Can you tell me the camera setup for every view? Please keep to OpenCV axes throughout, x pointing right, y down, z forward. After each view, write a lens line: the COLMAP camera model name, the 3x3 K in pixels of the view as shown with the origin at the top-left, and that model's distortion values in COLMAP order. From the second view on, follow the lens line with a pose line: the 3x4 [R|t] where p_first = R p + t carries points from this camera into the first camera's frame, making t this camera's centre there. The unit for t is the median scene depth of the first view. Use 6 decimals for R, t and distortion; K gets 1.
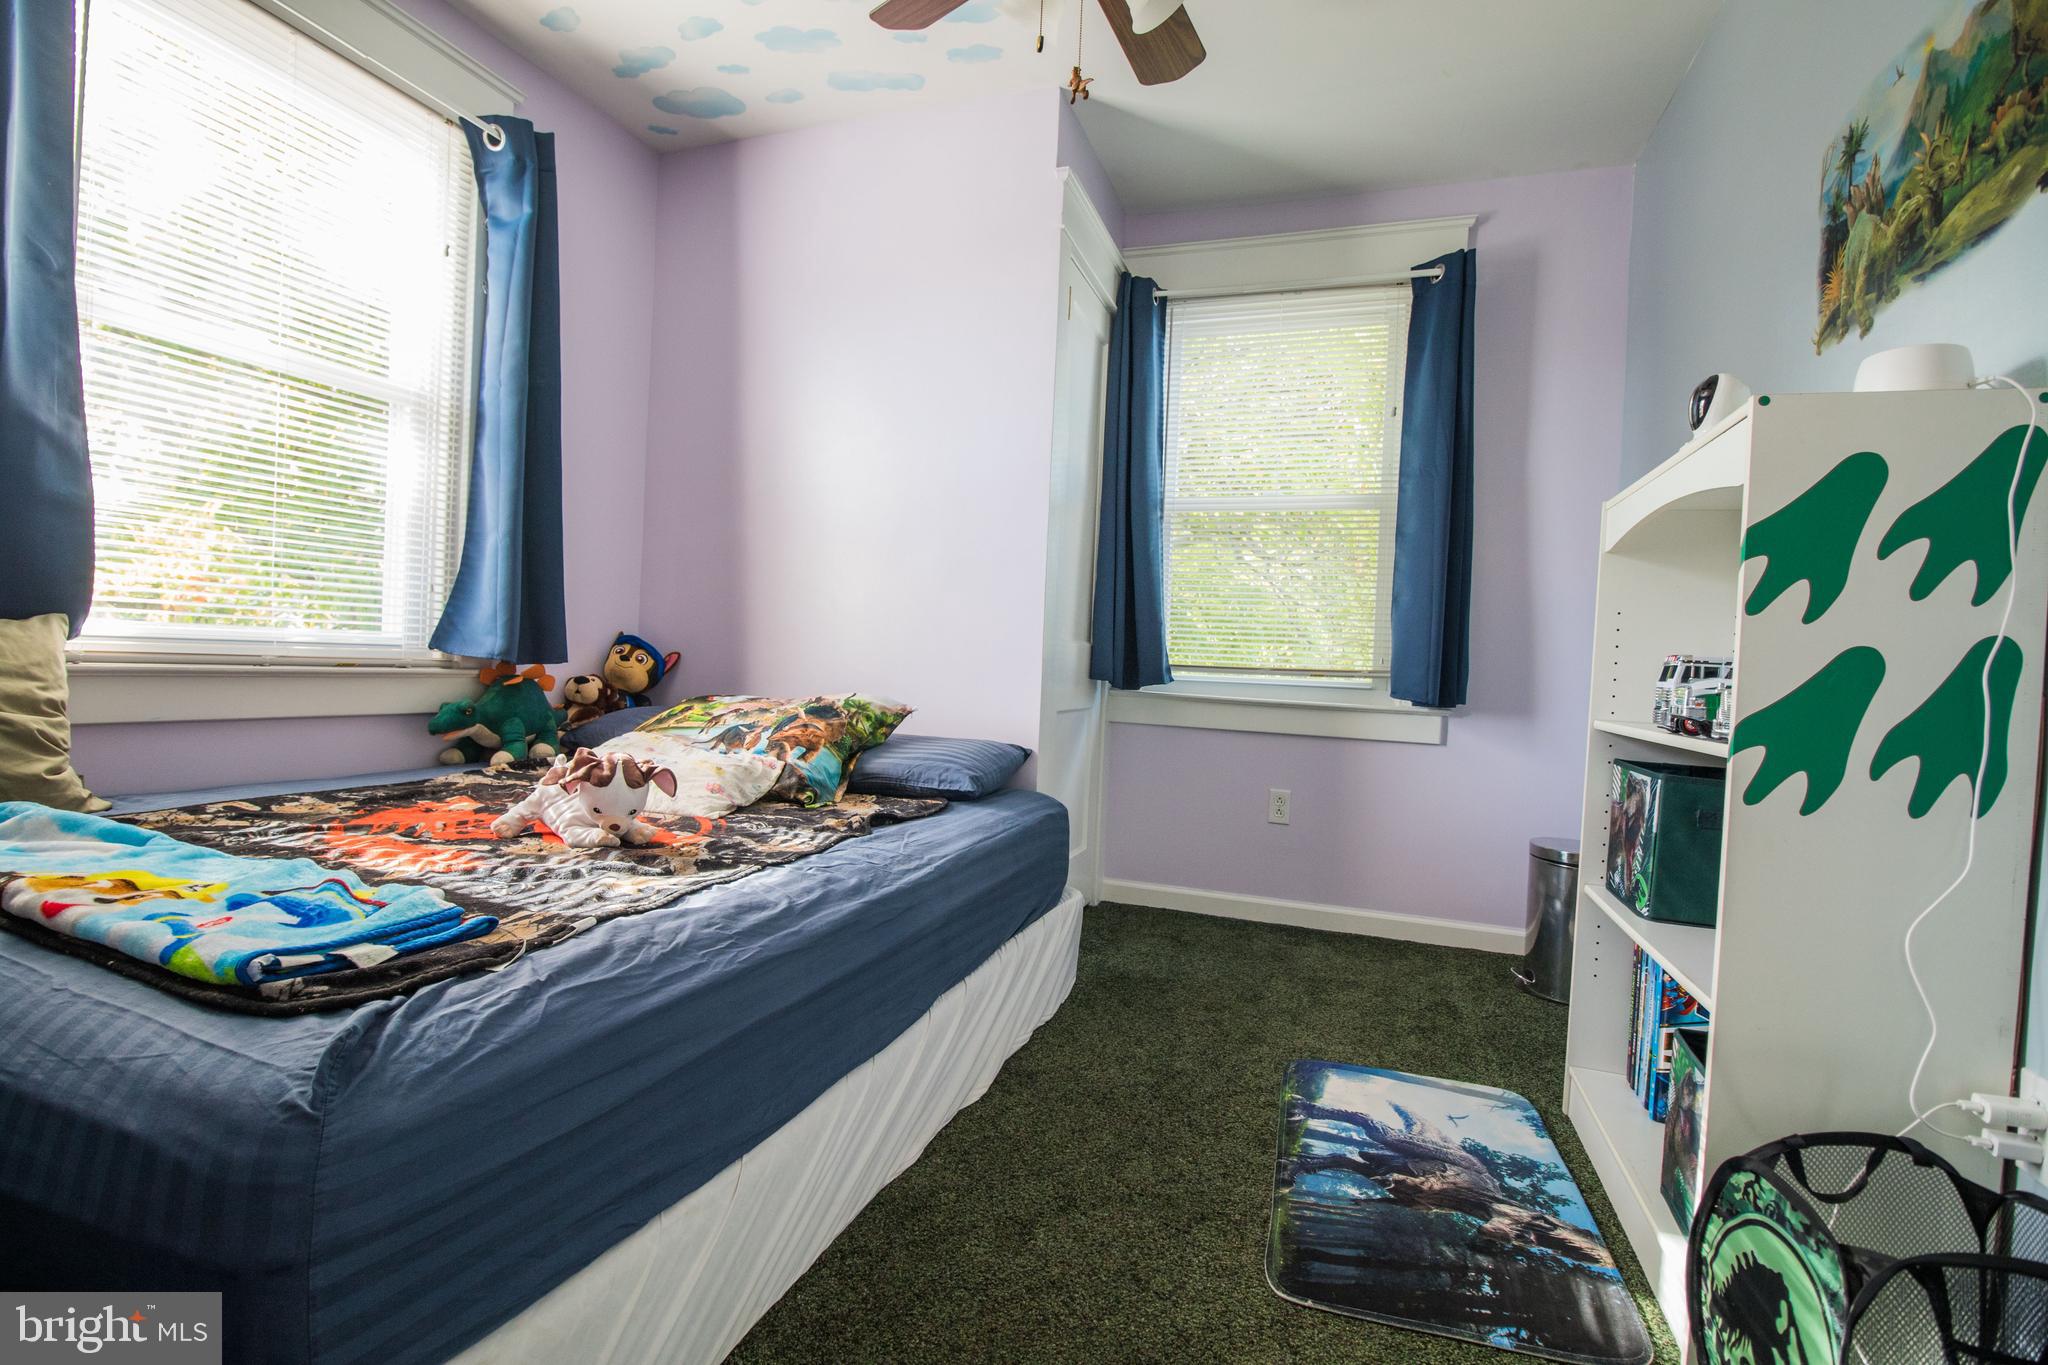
lens RADIAL K [[946.1, 0, 1024.3], [0, 946.1, 674.7], [0, 0, 1]] dist [-0.000068, -0.012113]
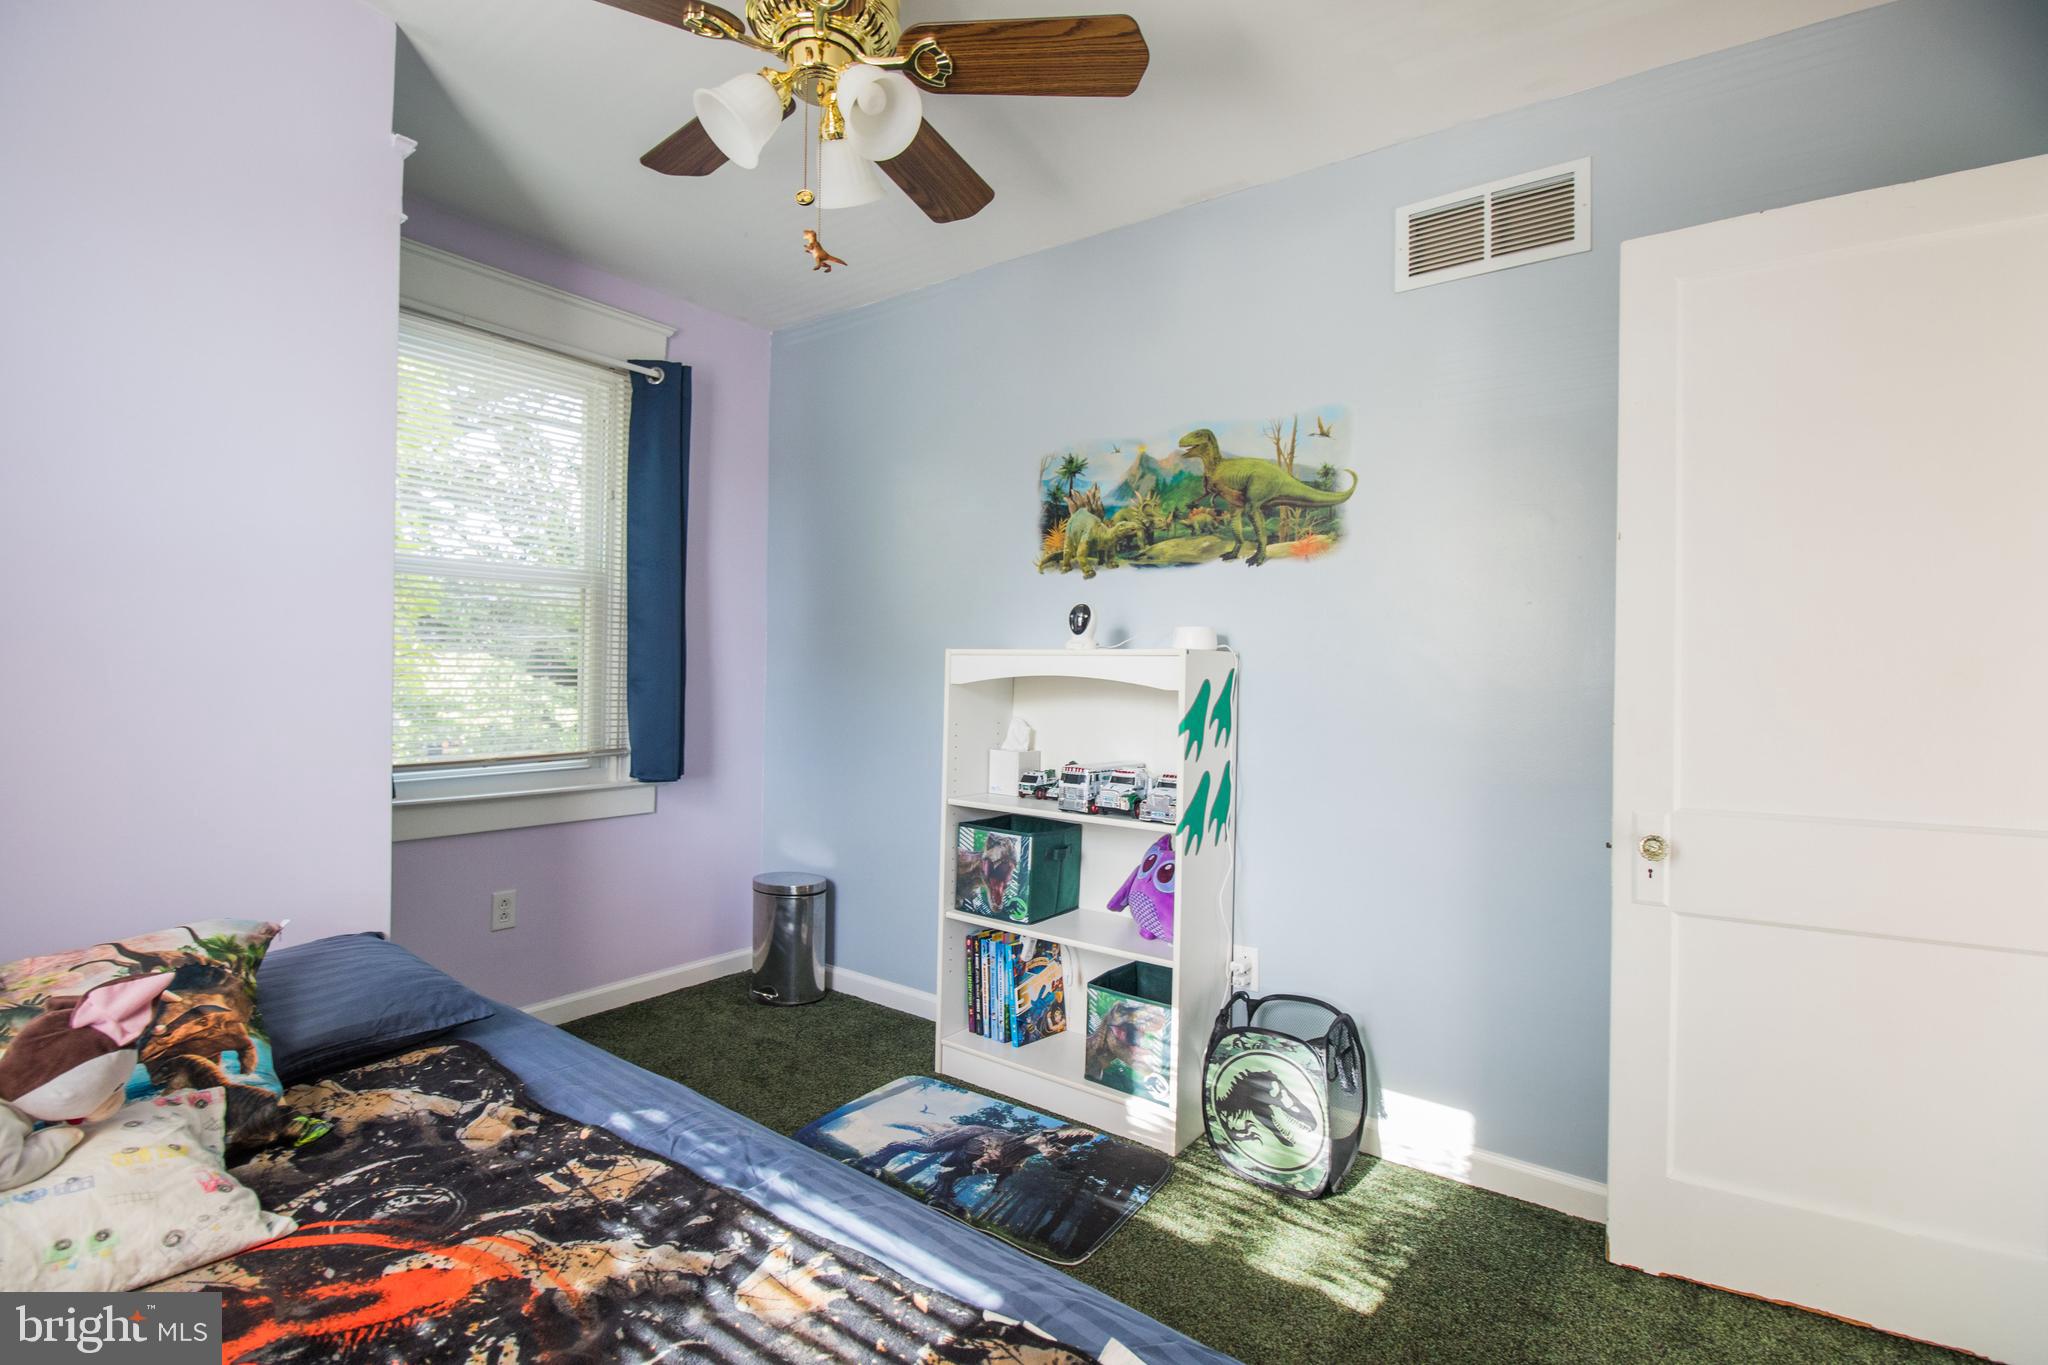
lens RADIAL K [[946.1, 0, 1024.3], [0, 946.1, 674.7], [0, 0, 1]] dist [-0.000068, -0.012113]
pose [[0.301042, -0.042062, 0.952683, -0.822218], [0.011253, 0.999114, 0.040556, -0.222149], [-0.953545, -0.001488, 0.301248, 0.494021]]
